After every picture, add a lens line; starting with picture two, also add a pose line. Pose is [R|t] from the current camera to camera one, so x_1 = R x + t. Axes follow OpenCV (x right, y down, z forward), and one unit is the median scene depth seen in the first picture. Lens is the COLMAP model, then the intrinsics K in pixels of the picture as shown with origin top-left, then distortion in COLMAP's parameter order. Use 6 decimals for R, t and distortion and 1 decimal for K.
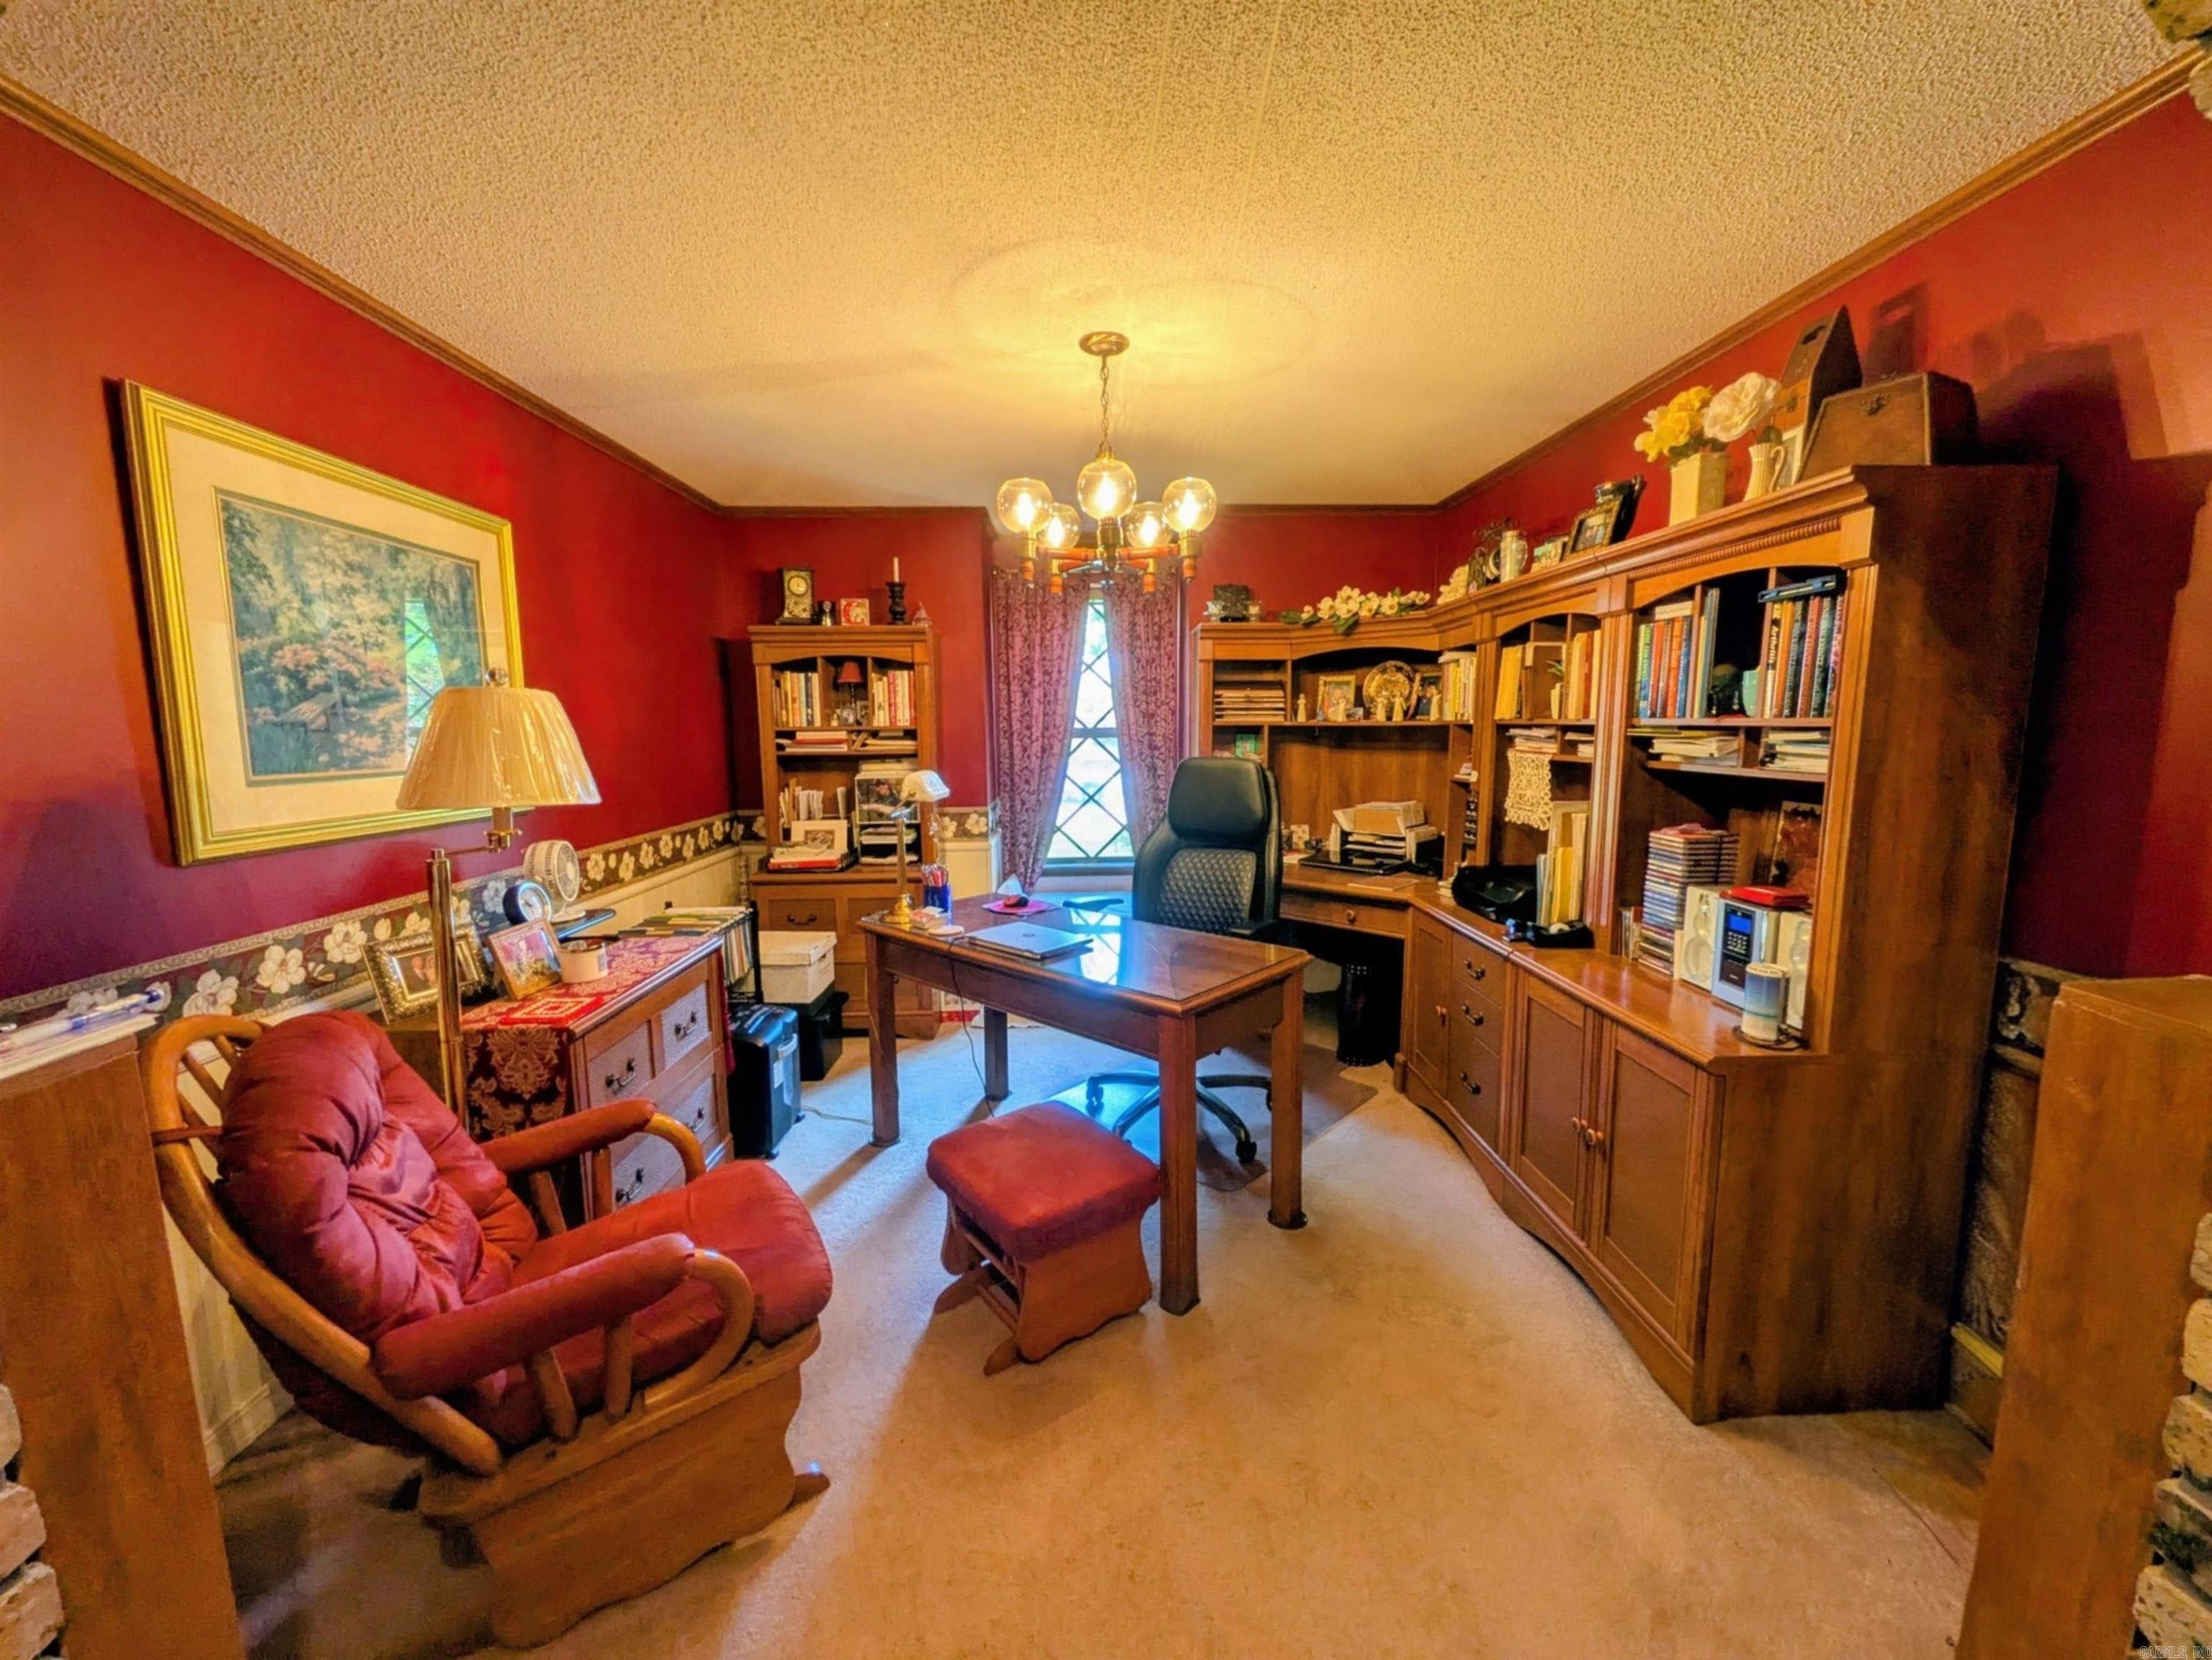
lens RADIAL K [[884.8, 0, 1107.6], [0, 884.8, 827.4], [0, 0, 1]] dist [0.010879, -0.003089]
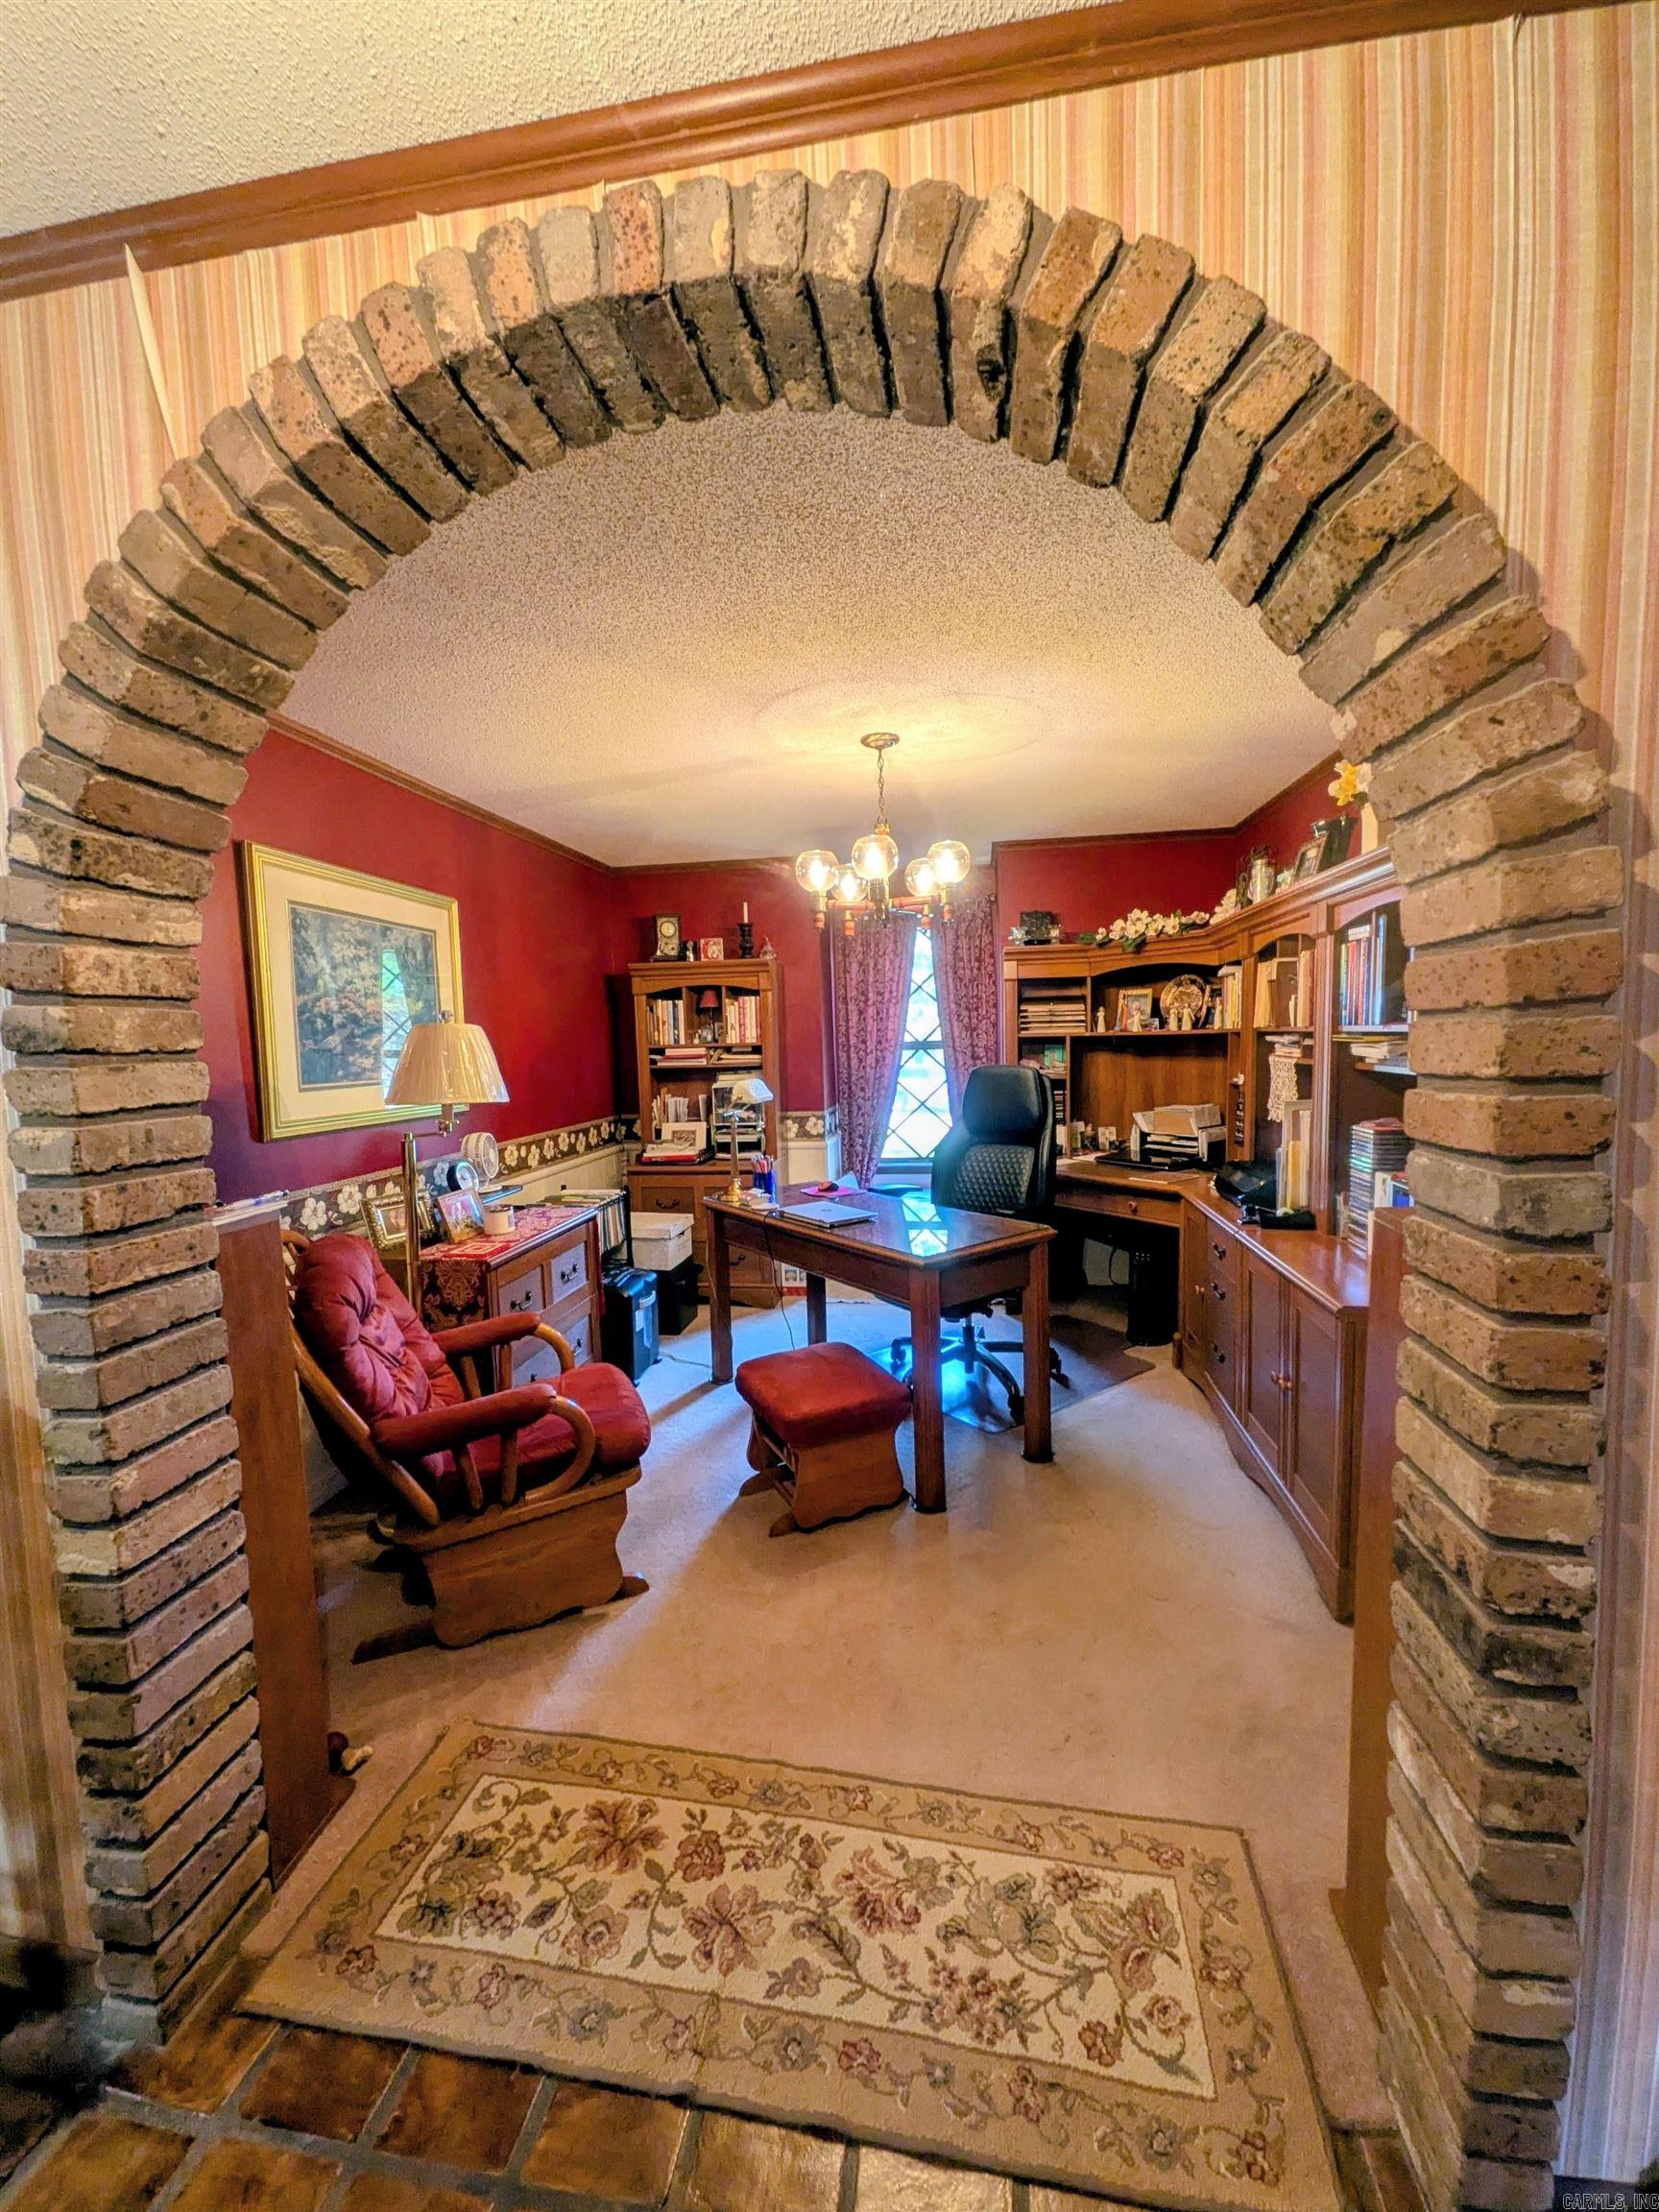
lens RADIAL K [[884.7, 0, 817.3], [0, 884.7, 1107.0], [0, 0, 1]] dist [0.010879, -0.003089]
pose [[0.979580, -0.003228, -0.201031, 0.157360], [-0.004162, 0.999331, -0.036325, 0.024259], [0.201013, 0.036419, 0.978911, -0.231759]]
